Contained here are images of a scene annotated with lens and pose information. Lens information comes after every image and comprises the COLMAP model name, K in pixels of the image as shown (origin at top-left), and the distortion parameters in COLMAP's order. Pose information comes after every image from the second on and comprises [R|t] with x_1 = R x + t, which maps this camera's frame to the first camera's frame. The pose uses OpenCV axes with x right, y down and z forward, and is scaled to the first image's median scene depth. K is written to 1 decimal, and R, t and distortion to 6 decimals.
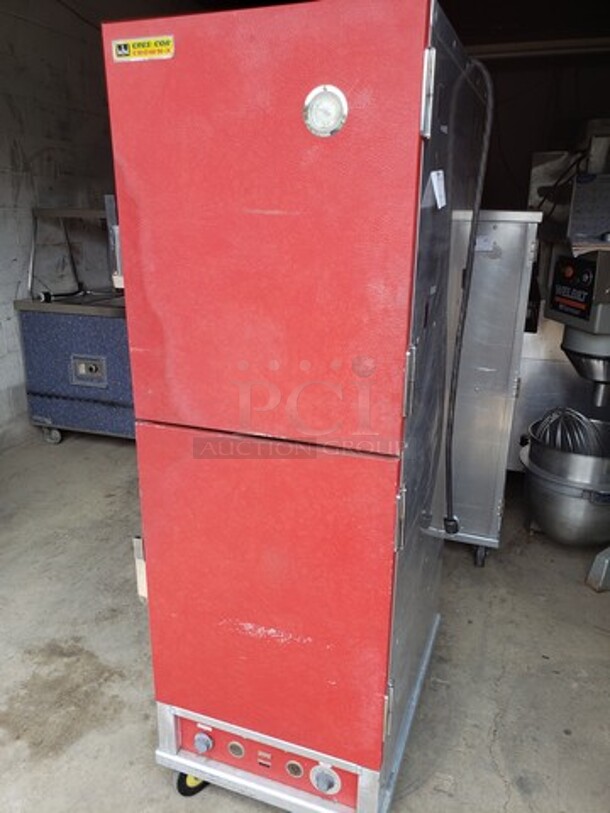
lens RADIAL K [[653.1, 0, 304.3], [0, 653.1, 411.4], [0, 0, 1]] dist [0.032806, -0.007088]
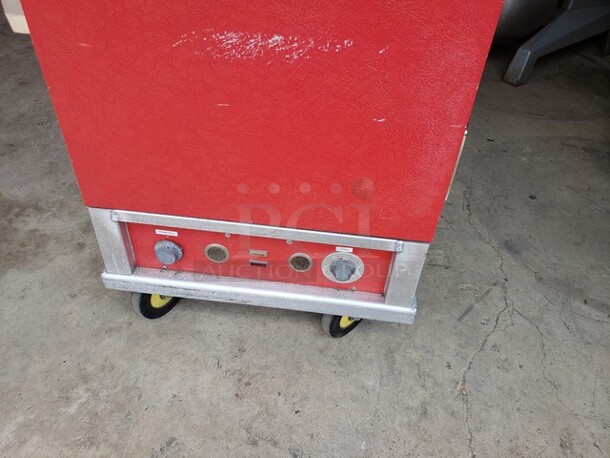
lens RADIAL K [[490.0, 0, 307.2], [0, 490.0, 228.6], [0, 0, 1]] dist [0.032806, -0.007088]
pose [[0.968704, -0.137784, 0.206465, -0.100945], [0.050676, 0.924050, 0.378899, 0.249974], [-0.242990, -0.356578, 0.902113, 0.428561]]
